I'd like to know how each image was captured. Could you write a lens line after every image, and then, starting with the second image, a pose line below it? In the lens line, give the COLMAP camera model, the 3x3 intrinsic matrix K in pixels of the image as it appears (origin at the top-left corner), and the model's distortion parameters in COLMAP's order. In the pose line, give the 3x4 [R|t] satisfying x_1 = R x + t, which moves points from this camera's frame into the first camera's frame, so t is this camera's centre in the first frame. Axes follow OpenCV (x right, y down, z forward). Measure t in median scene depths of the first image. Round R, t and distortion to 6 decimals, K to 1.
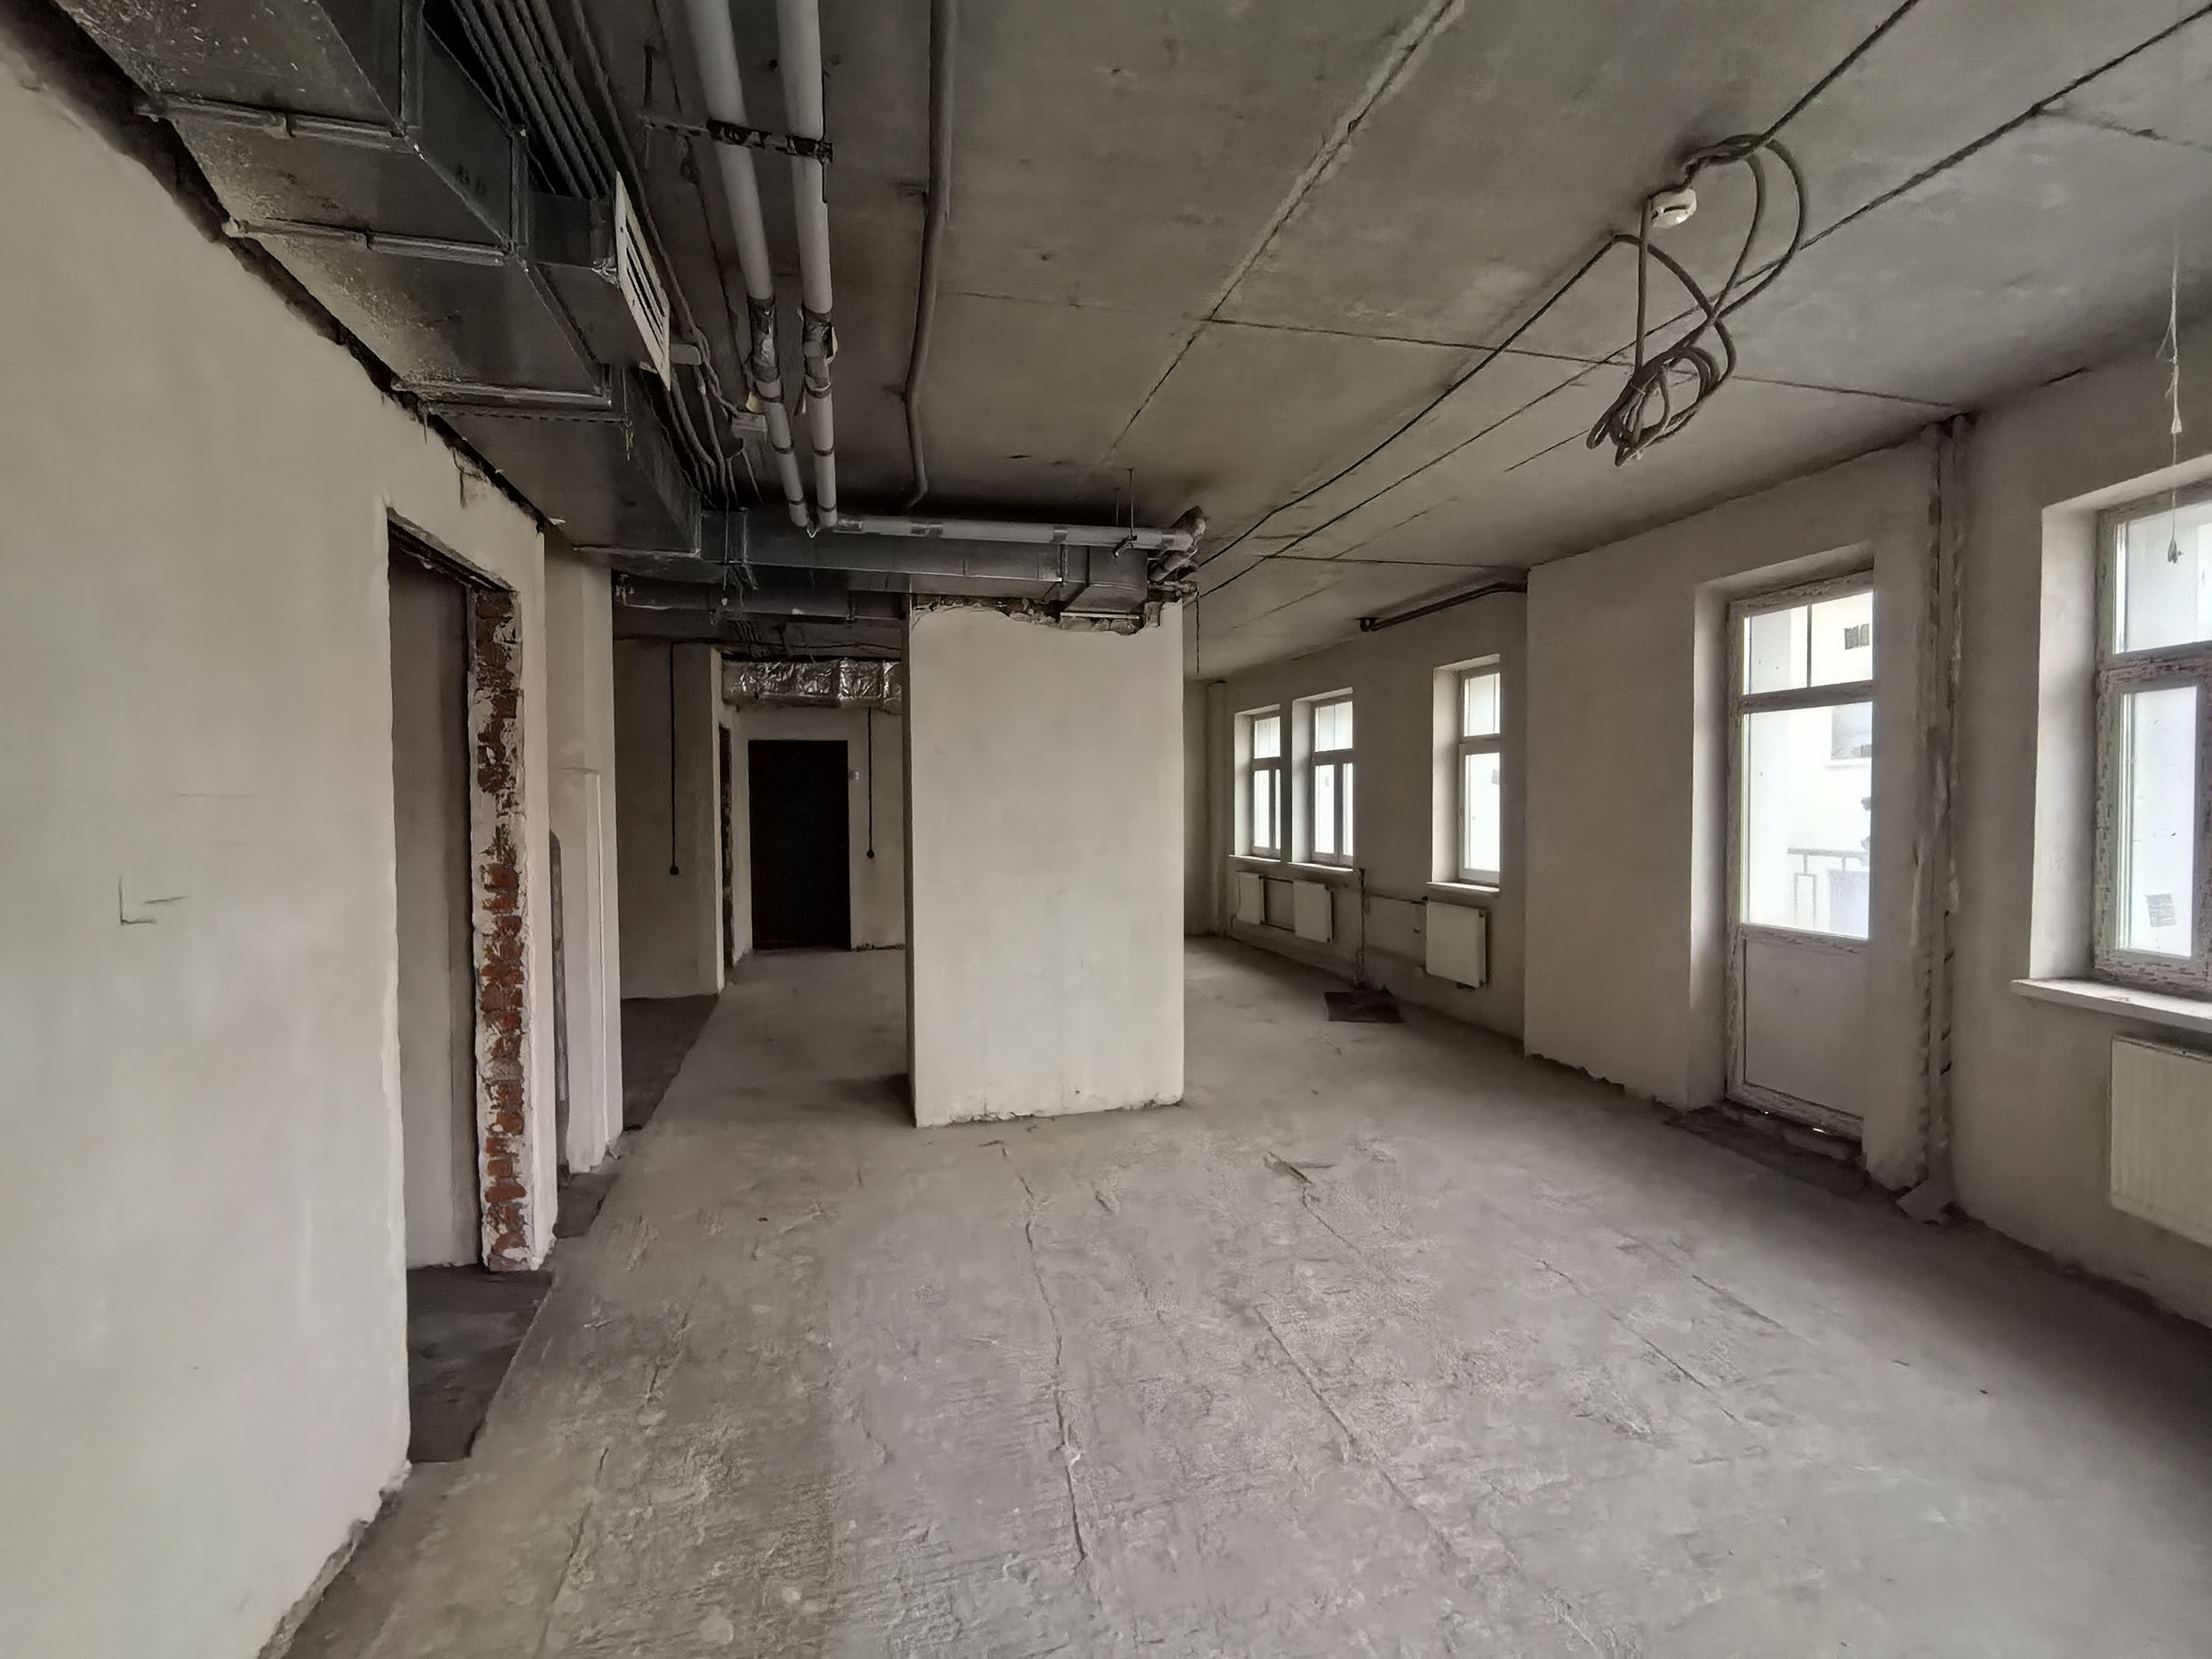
lens RADIAL K [[1025.8, 0, 1106.0], [0, 1025.8, 829.5], [0, 0, 1]] dist [-0.000134, 0.000005]
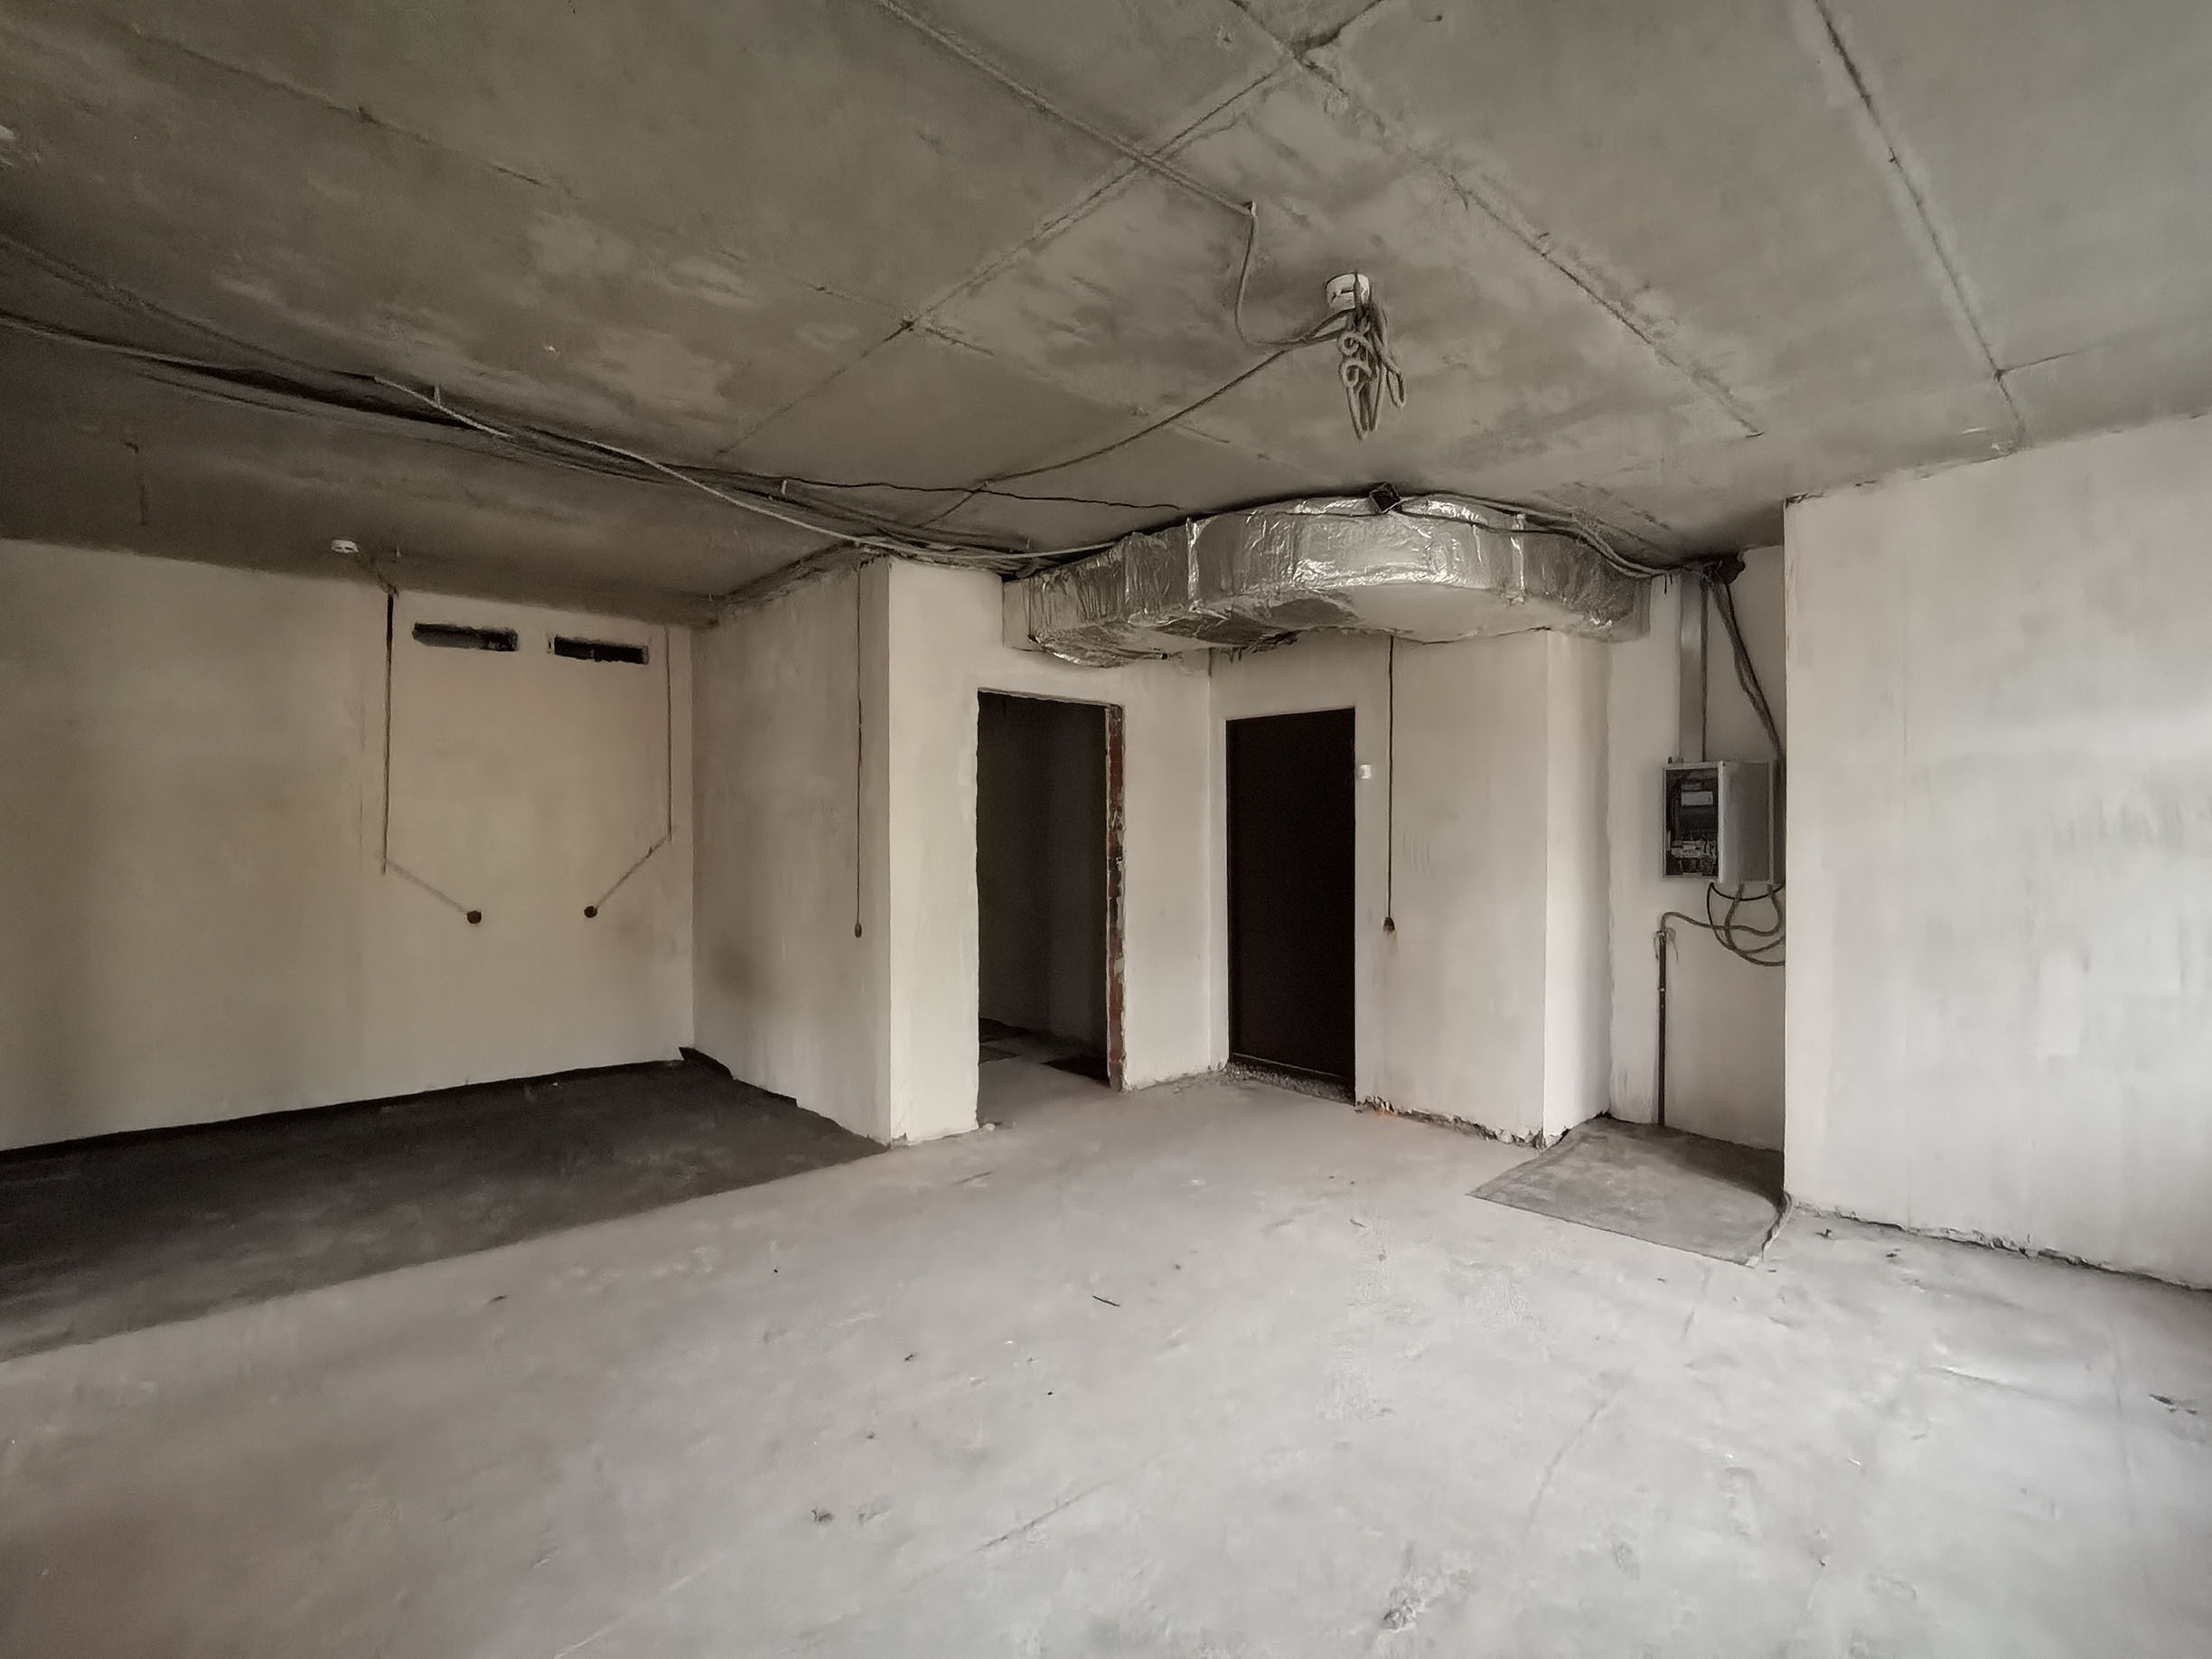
lens RADIAL K [[1033.0, 0, 1106.0], [0, 1033.0, 829.5], [0, 0, 1]] dist [-0.000508, -0.014865]
pose [[0.483493, 0.007093, -0.875319, 0.194022], [-0.025658, 0.999652, -0.006072, -0.021056], [0.874972, 0.025394, 0.483507, 0.794846]]
